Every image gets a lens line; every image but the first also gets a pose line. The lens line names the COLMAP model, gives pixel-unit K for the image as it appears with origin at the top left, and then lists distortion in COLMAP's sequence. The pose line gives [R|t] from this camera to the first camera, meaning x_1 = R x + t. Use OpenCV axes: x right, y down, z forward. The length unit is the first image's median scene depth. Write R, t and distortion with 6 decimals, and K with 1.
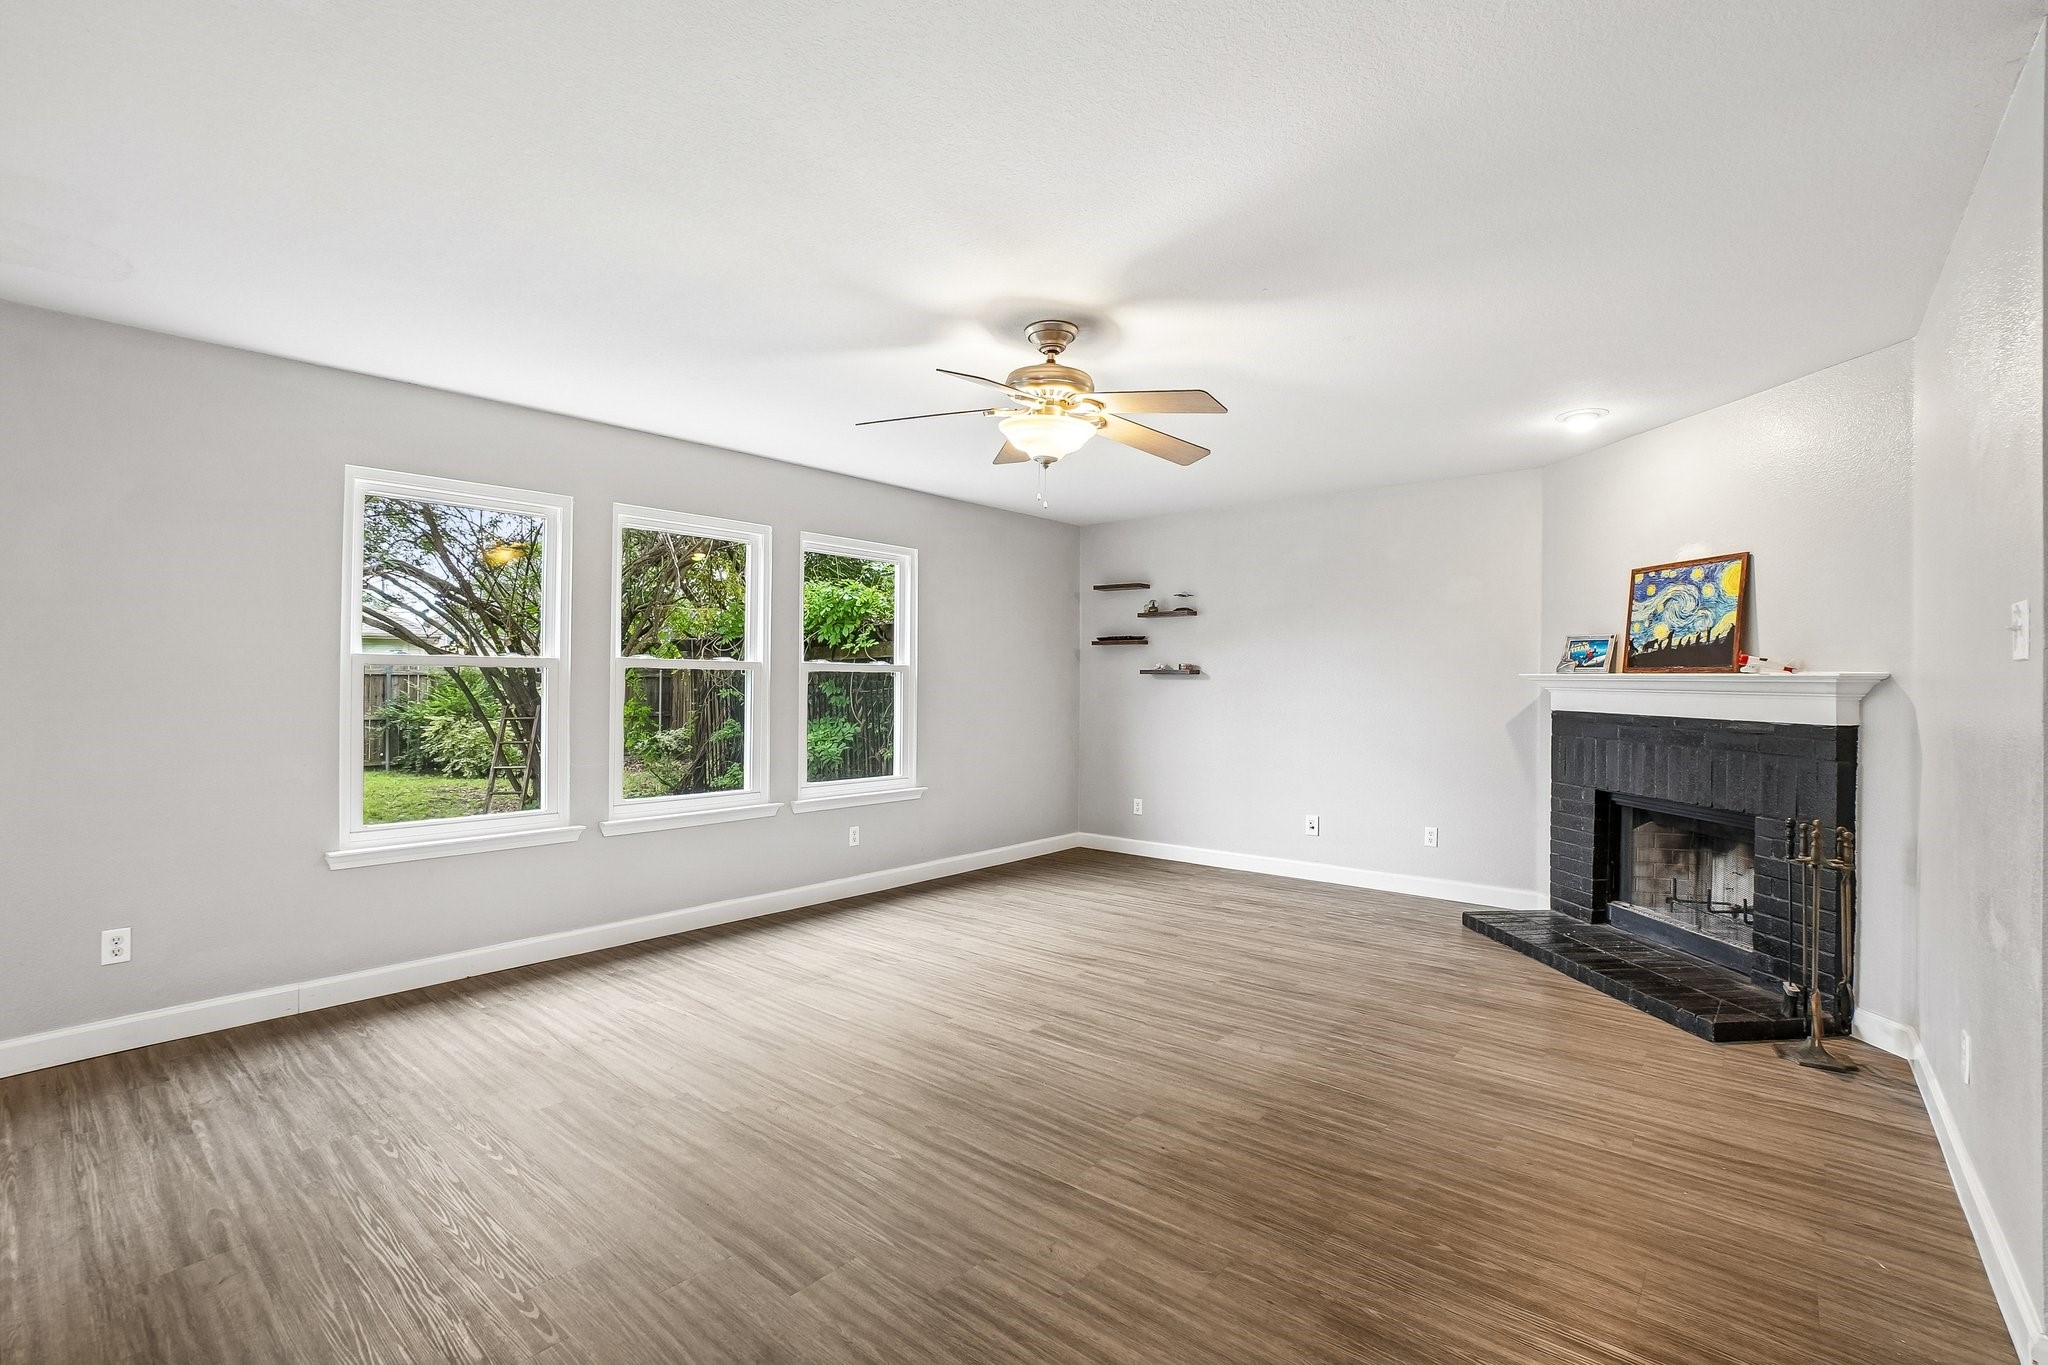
lens RADIAL K [[927.4, 0, 1005.3], [0, 927.4, 678.3], [0, 0, 1]] dist [-0.061284, 0.021920]
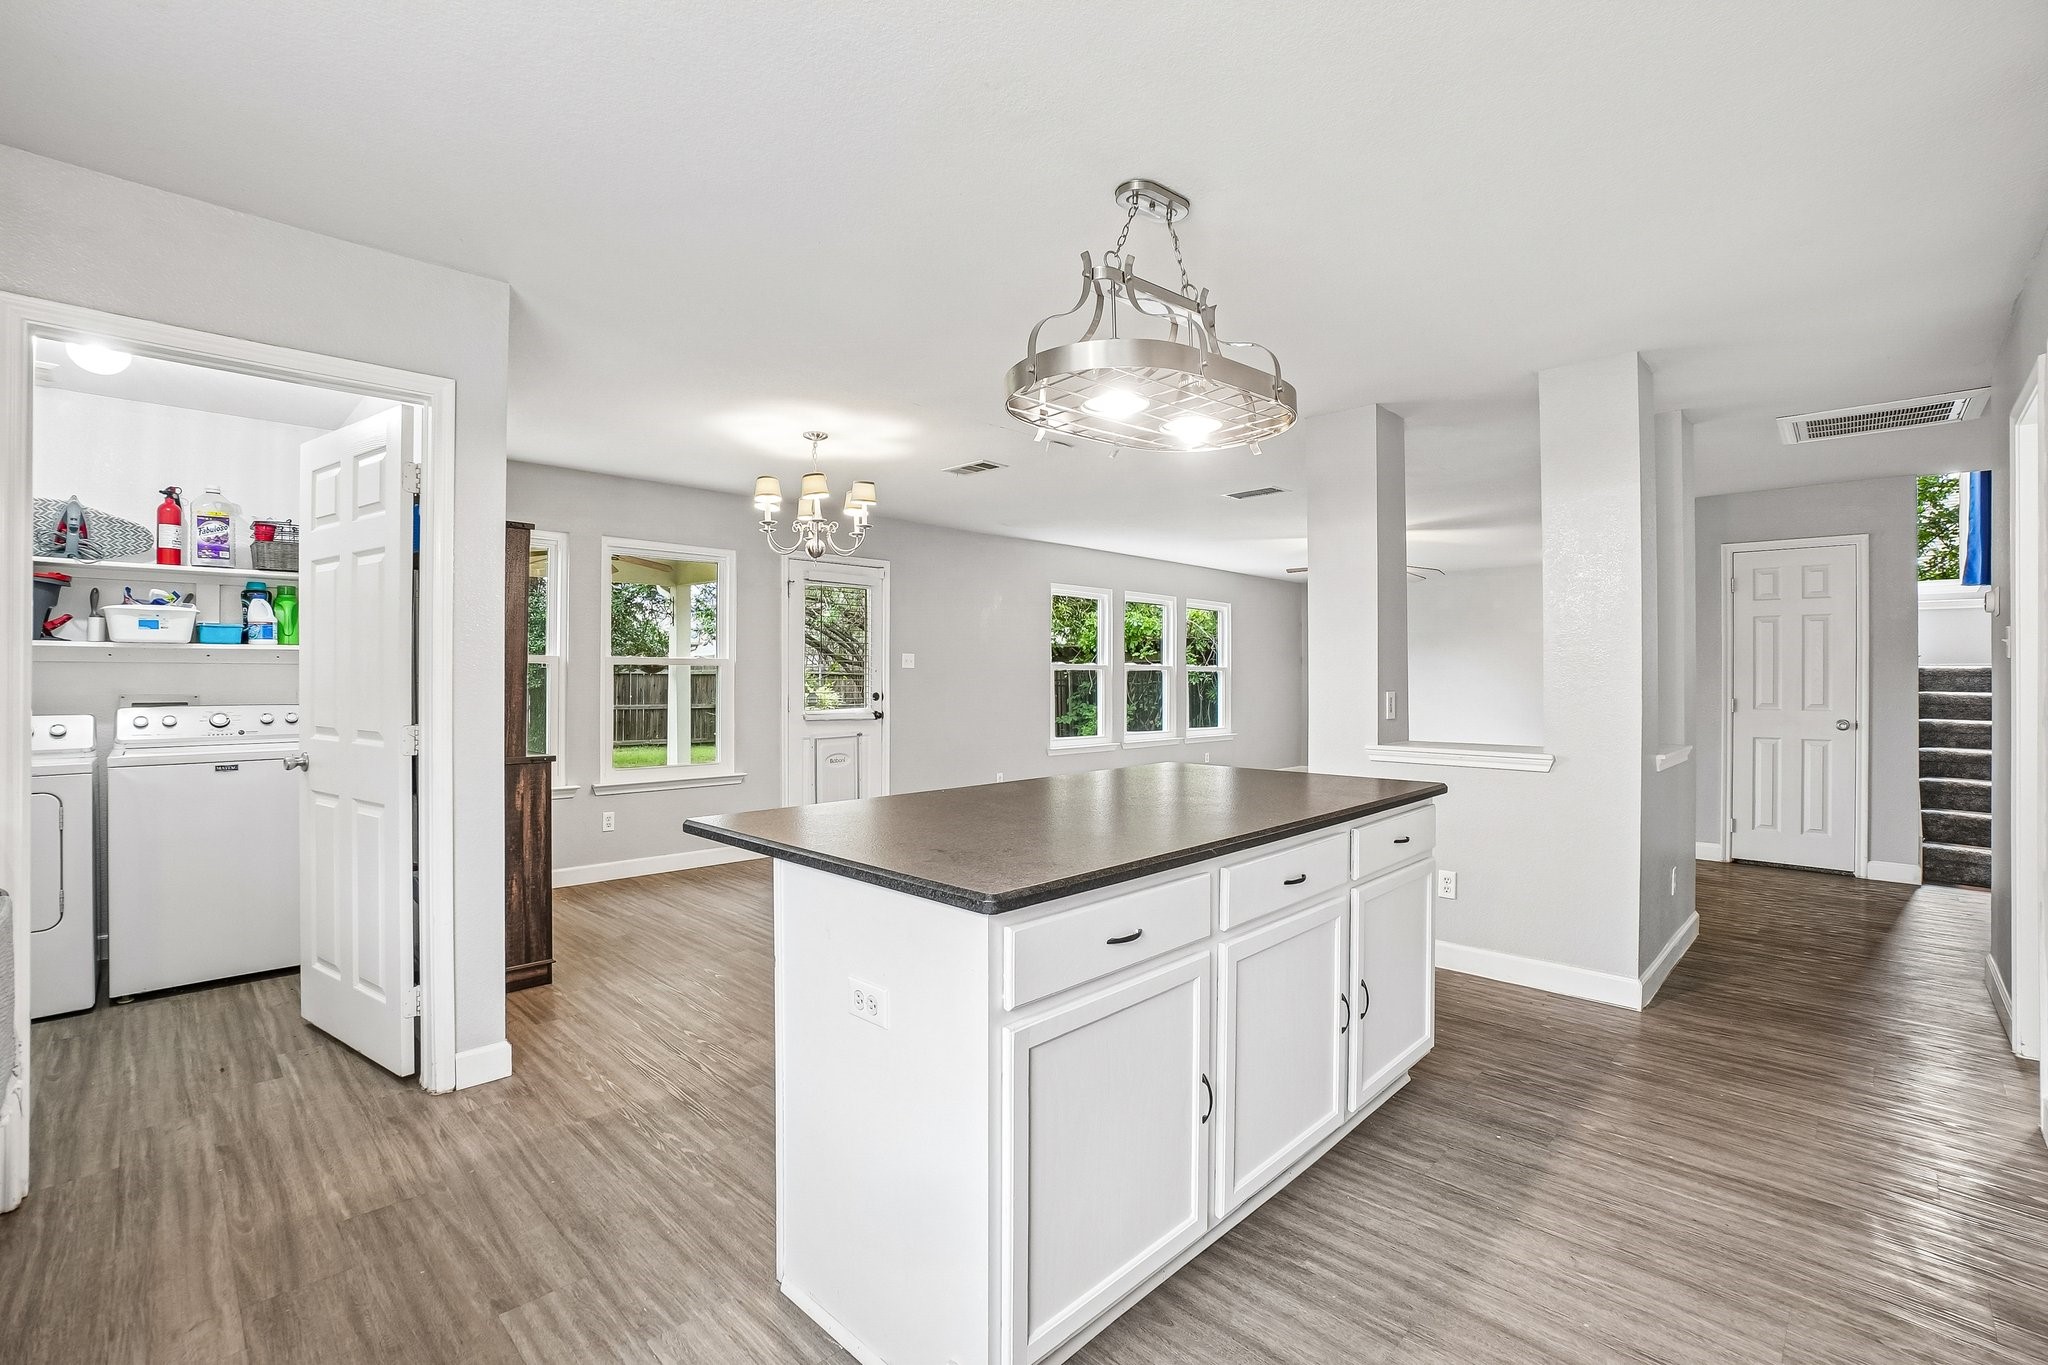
lens RADIAL K [[905.5, 0, 1011.1], [0, 905.5, 675.3], [0, 0, 1]] dist [-0.063773, 0.022114]
pose [[0.997474, -0.004298, -0.070901, -0.600687], [0.004242, 0.999991, -0.000940, 0.003981], [0.070905, 0.000637, 0.997483, -1.225526]]
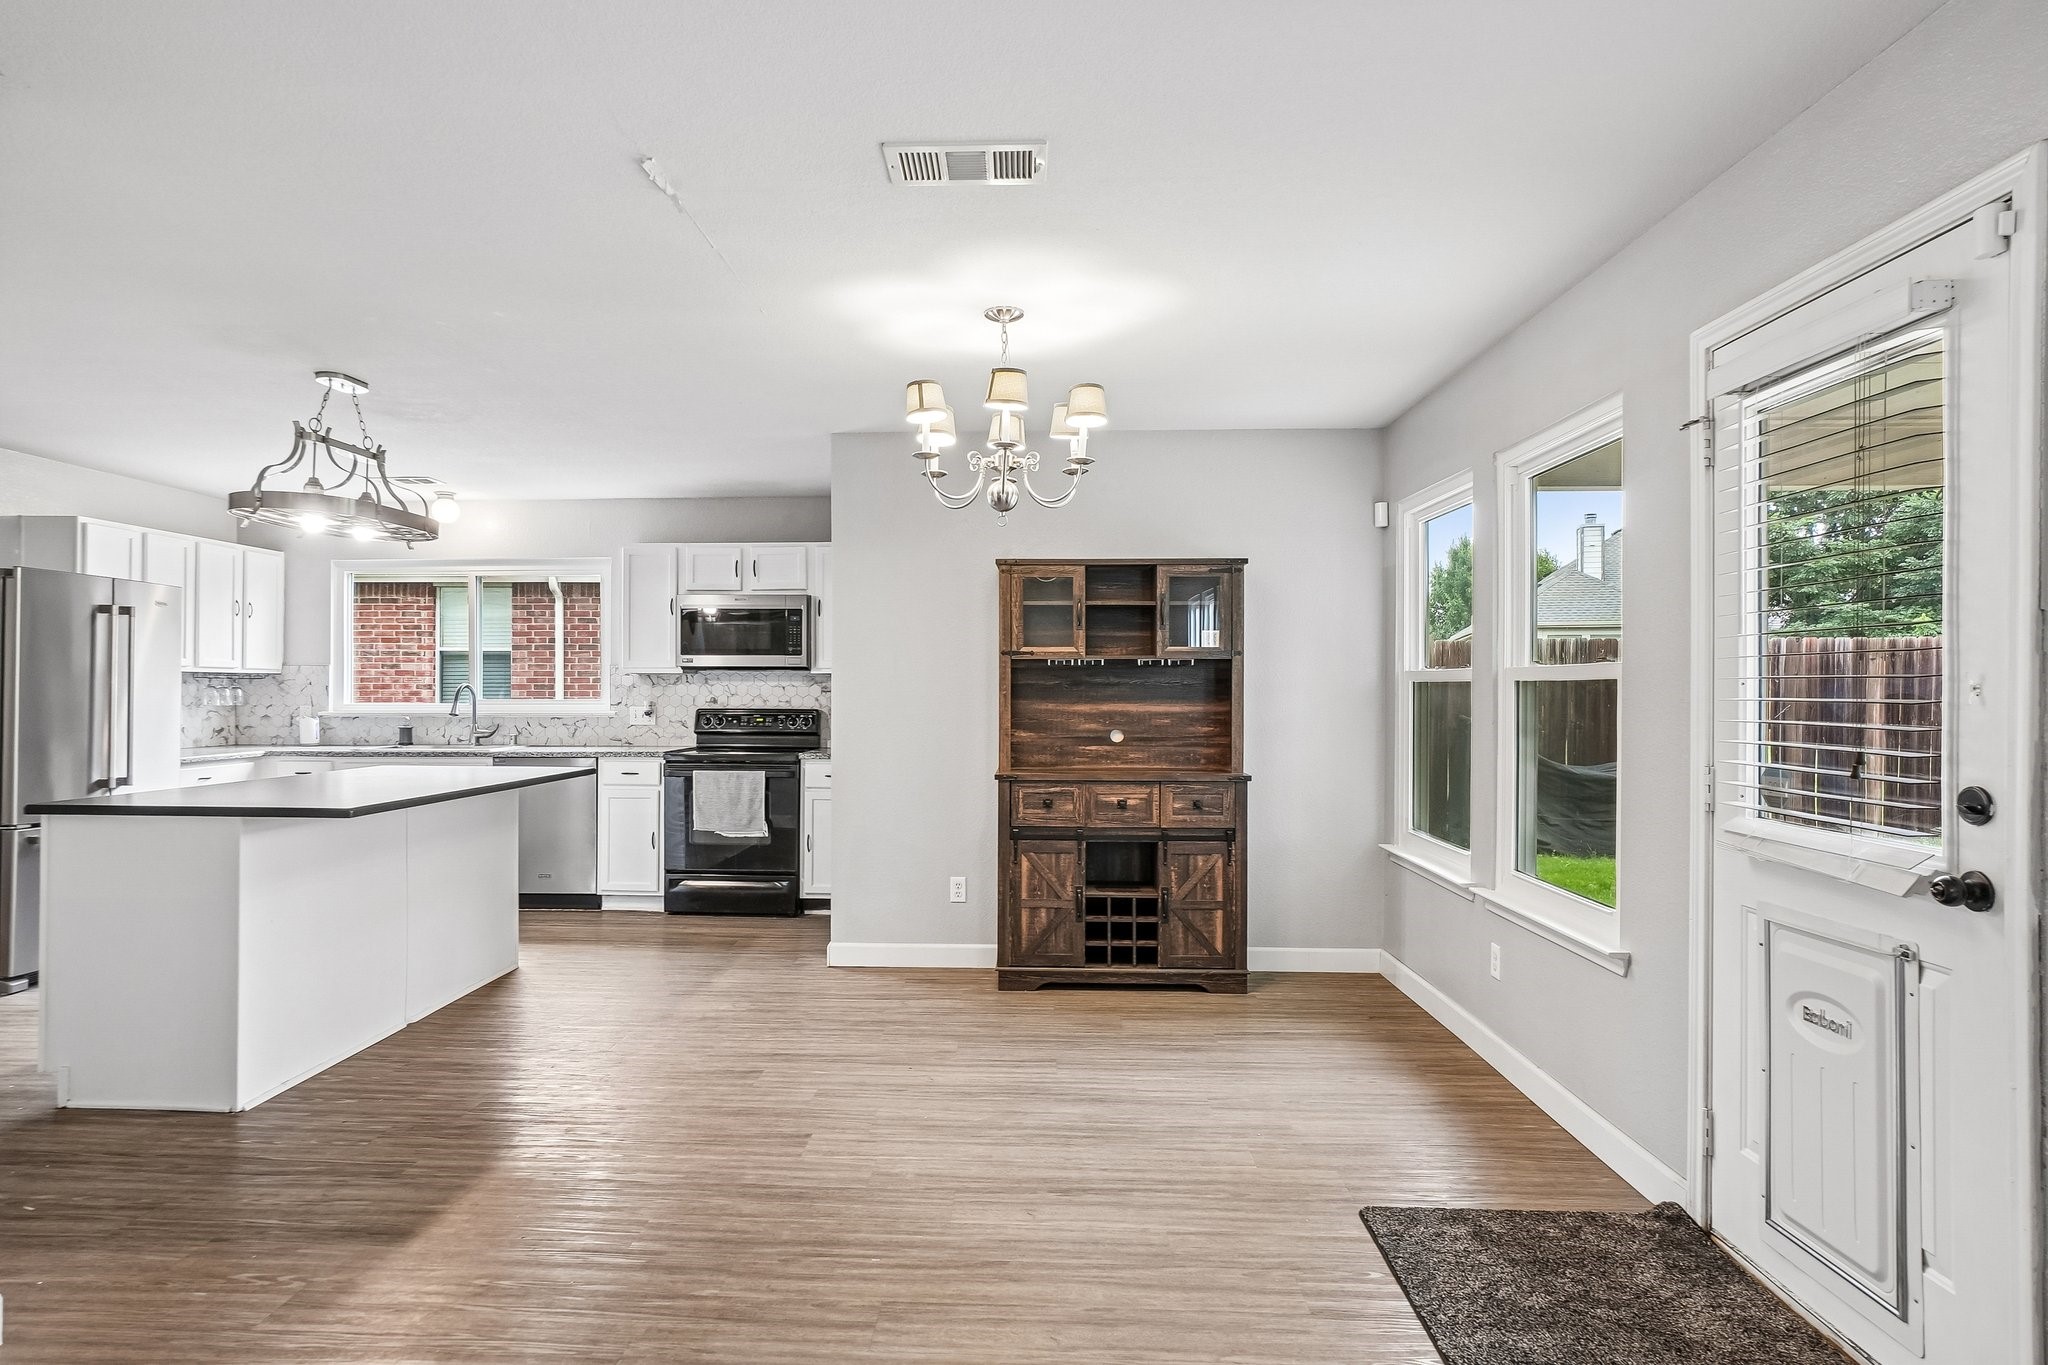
lens RADIAL K [[1141.1, 0, 993.0], [0, 1141.1, 697.0], [0, 0, 1]] dist [-0.017230, 0.001114]
pose [[-0.782047, -0.005012, -0.623199, -0.358073], [-0.007346, 0.999972, 0.001176, -0.001711], [0.623176, 0.005498, -0.782062, 0.637842]]
